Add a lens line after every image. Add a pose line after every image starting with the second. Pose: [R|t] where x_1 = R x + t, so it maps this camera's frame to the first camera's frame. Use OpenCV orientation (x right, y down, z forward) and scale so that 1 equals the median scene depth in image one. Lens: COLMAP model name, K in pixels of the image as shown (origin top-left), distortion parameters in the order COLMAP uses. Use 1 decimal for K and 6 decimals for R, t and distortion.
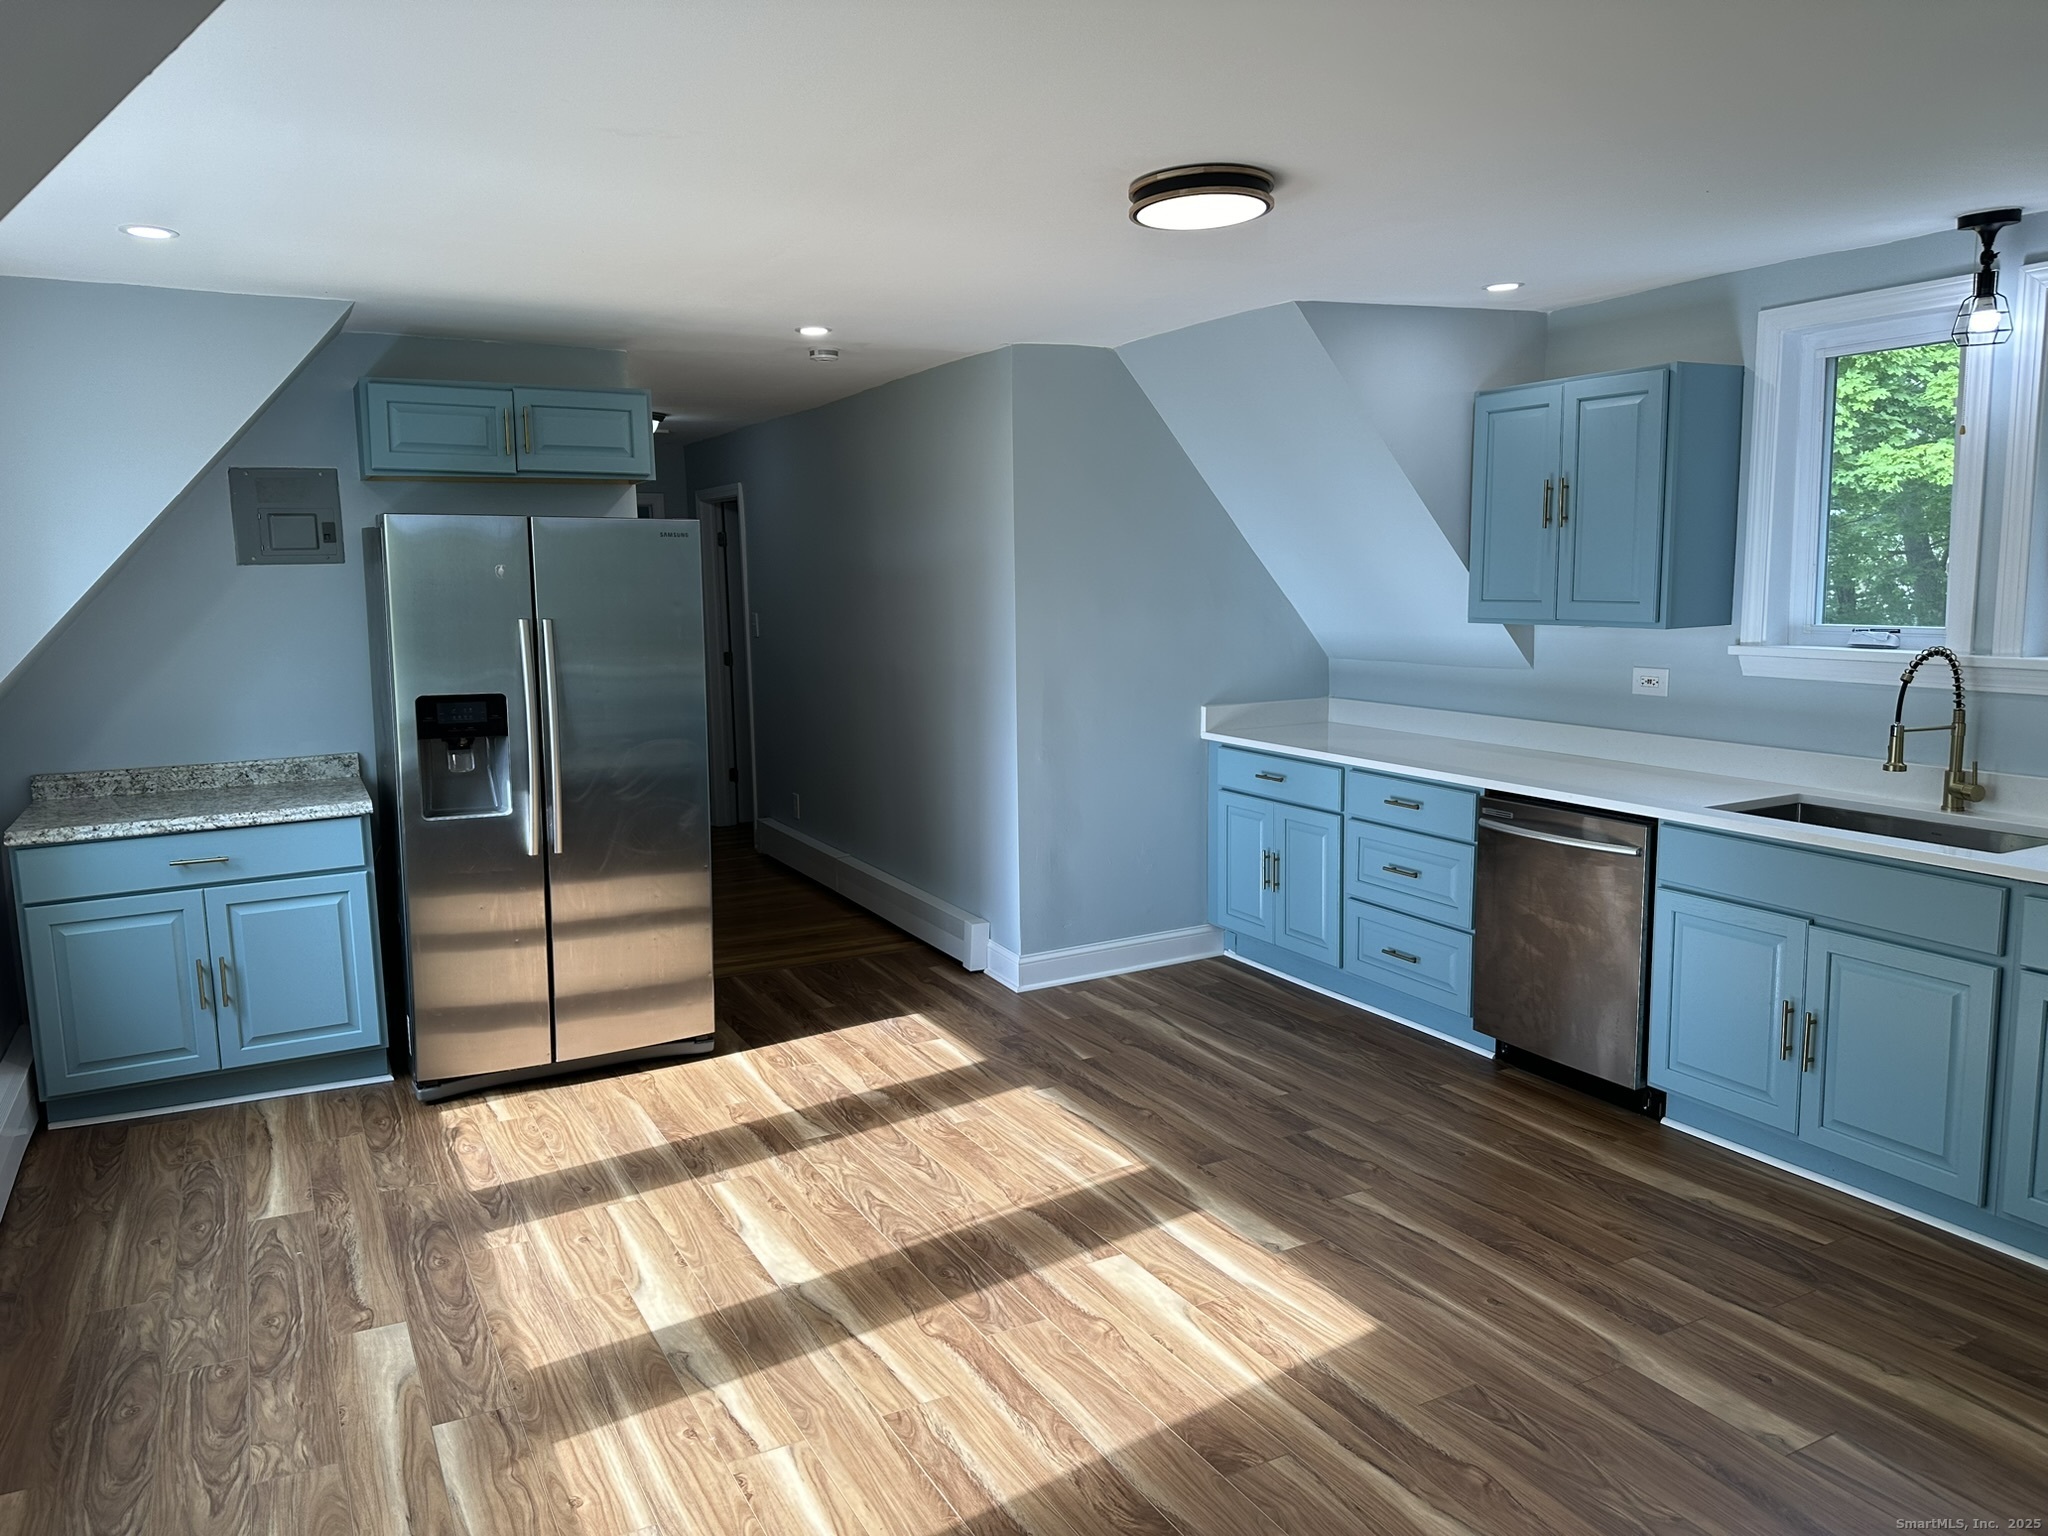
lens RADIAL K [[1425.4, 0, 1014.2], [0, 1425.4, 762.8], [0, 0, 1]] dist [0.061478, -0.070012]
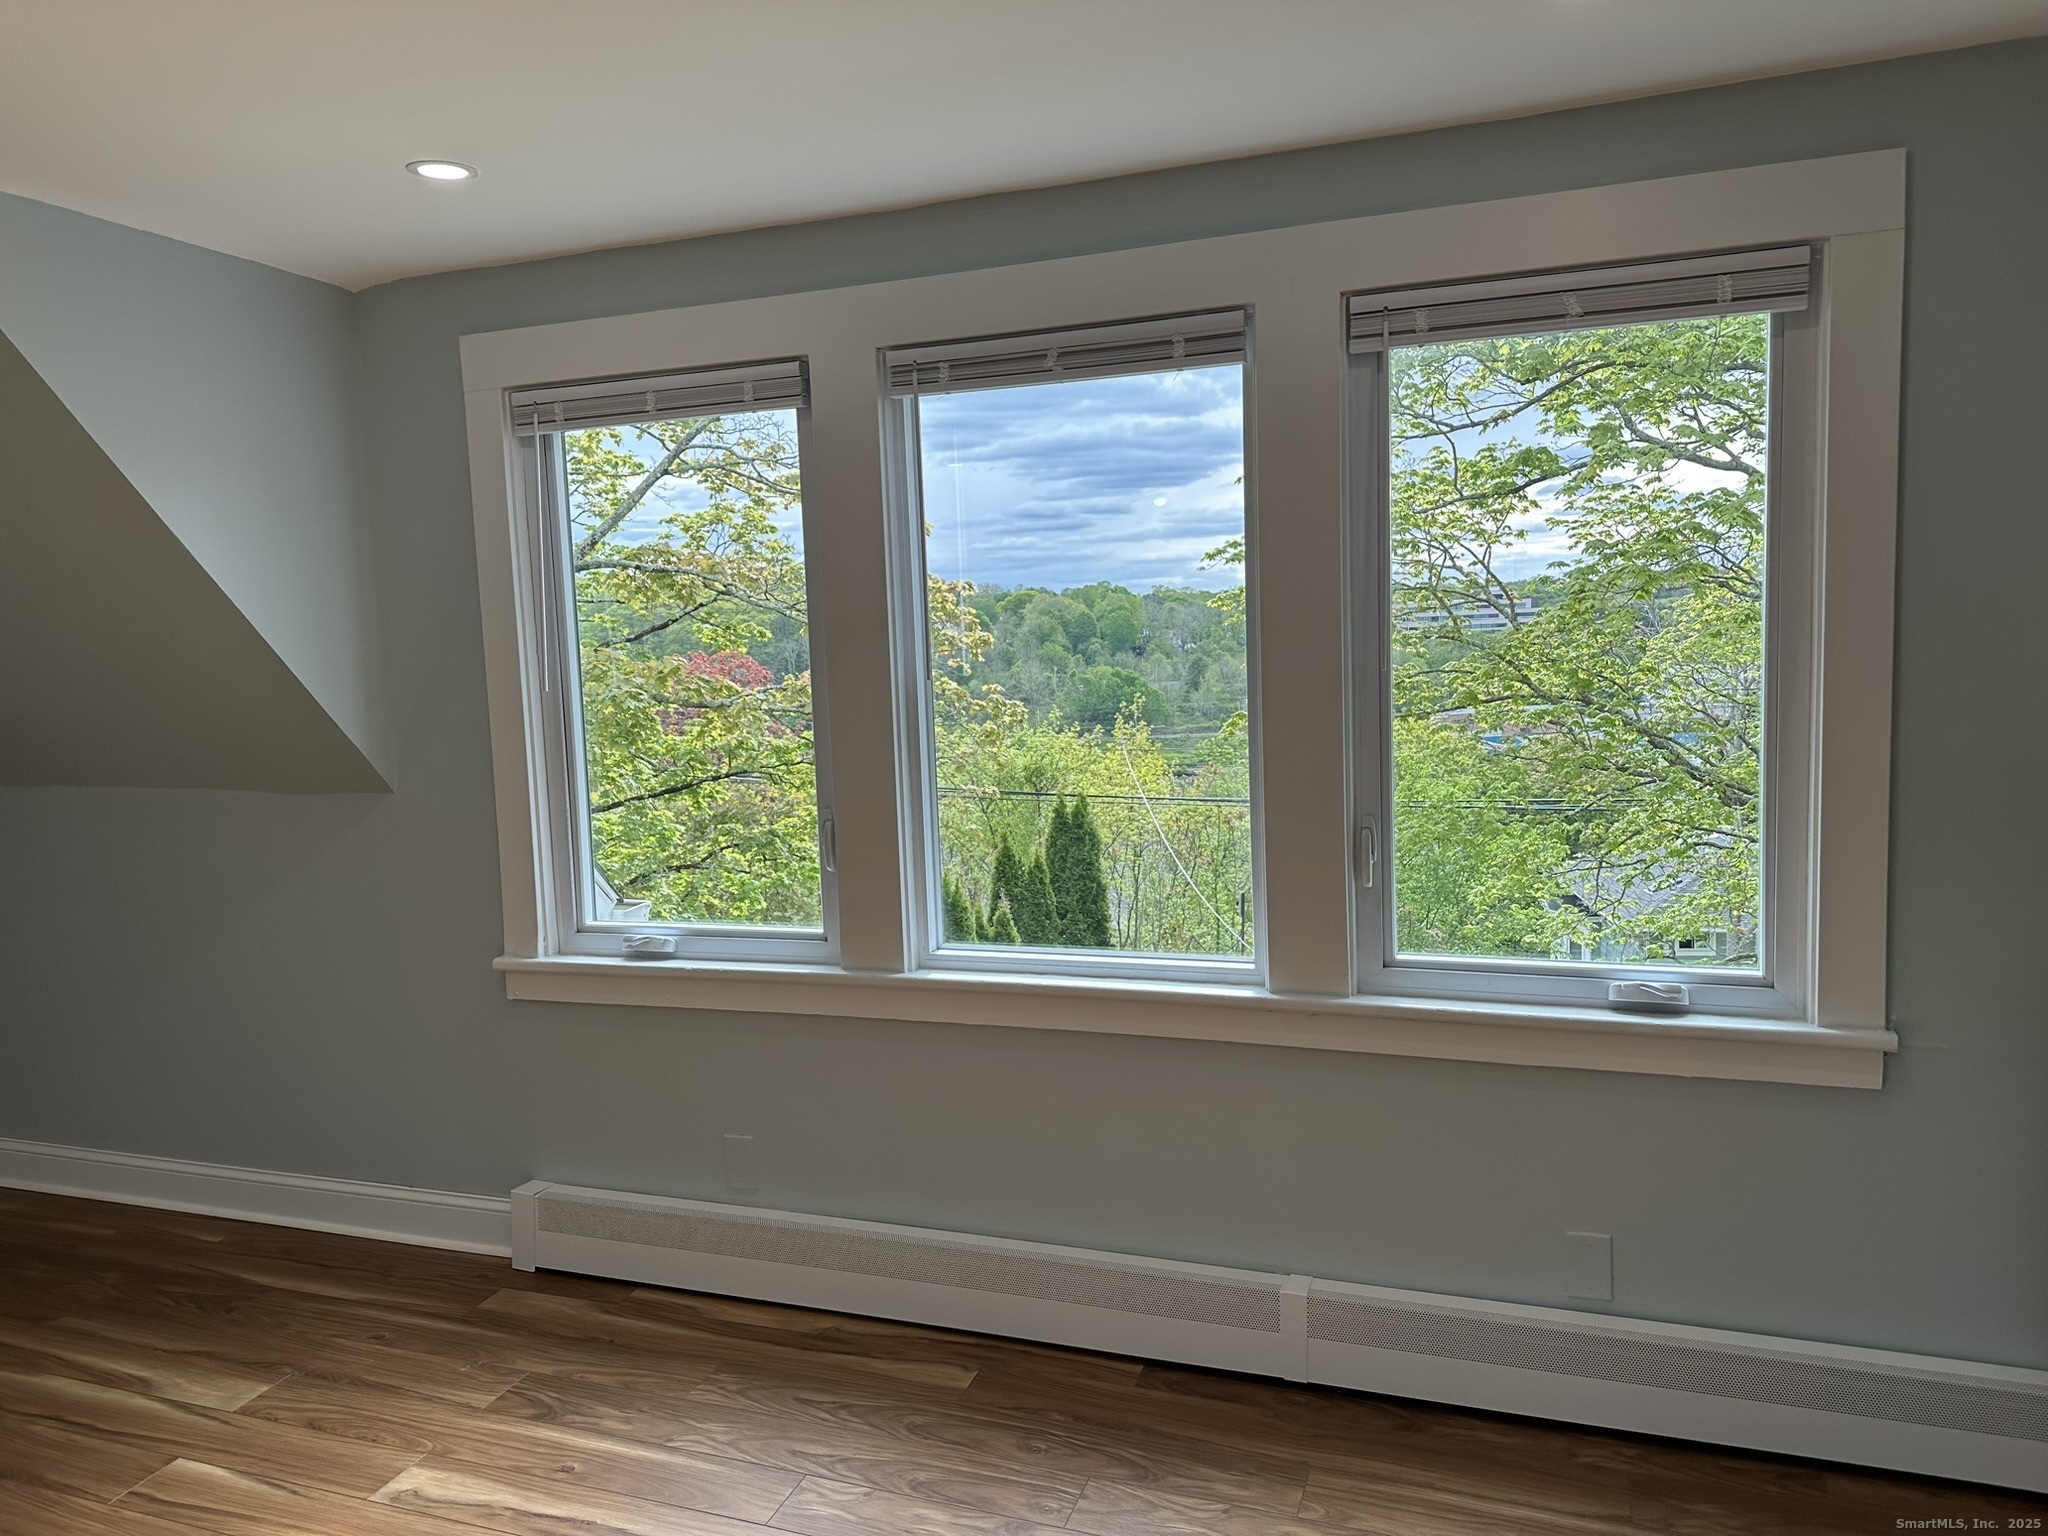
lens RADIAL K [[1425.4, 0, 1010.7], [0, 1425.4, 764.8], [0, 0, 1]] dist [0.061478, -0.070012]
pose [[-0.744328, 0.108147, -0.658999, -0.007529], [-0.046544, 0.976000, 0.212740, -0.154134], [0.666190, 0.189020, -0.721430, 1.202264]]
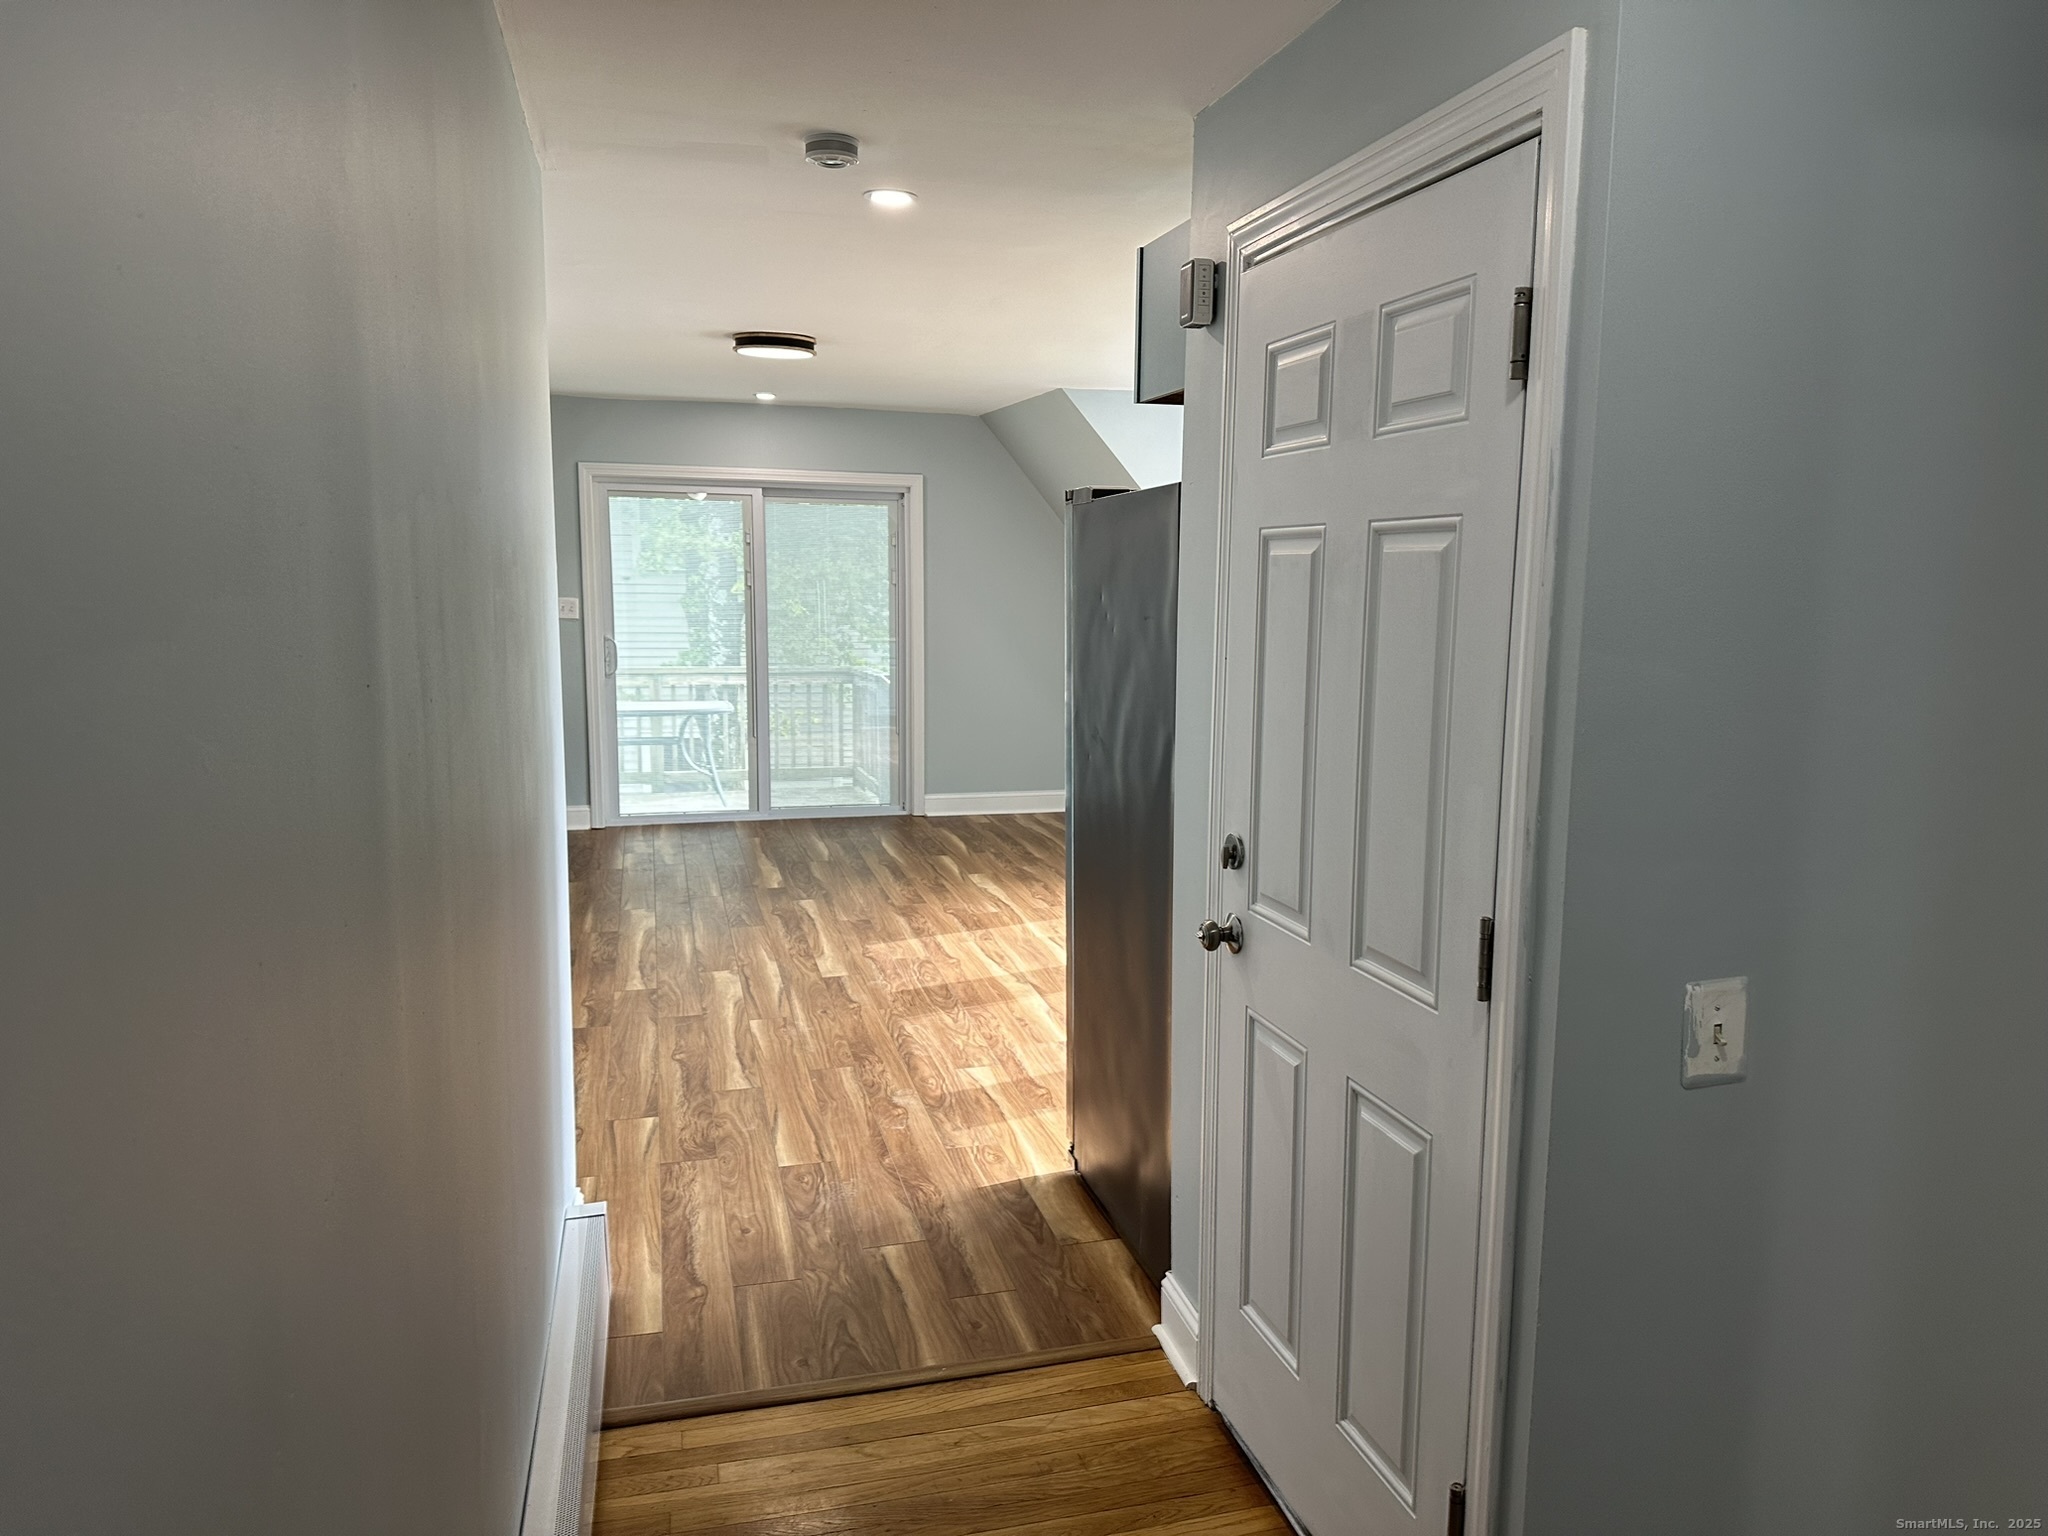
lens RADIAL K [[1425.4, 0, 1062.4], [0, 1425.4, 764.0], [0, 0, 1]] dist [0.061478, -0.070012]
pose [[-0.978036, -0.027231, 0.206648, -0.475765], [0.029799, 0.962976, 0.267934, -0.292138], [-0.206293, 0.268207, -0.941015, 2.202814]]
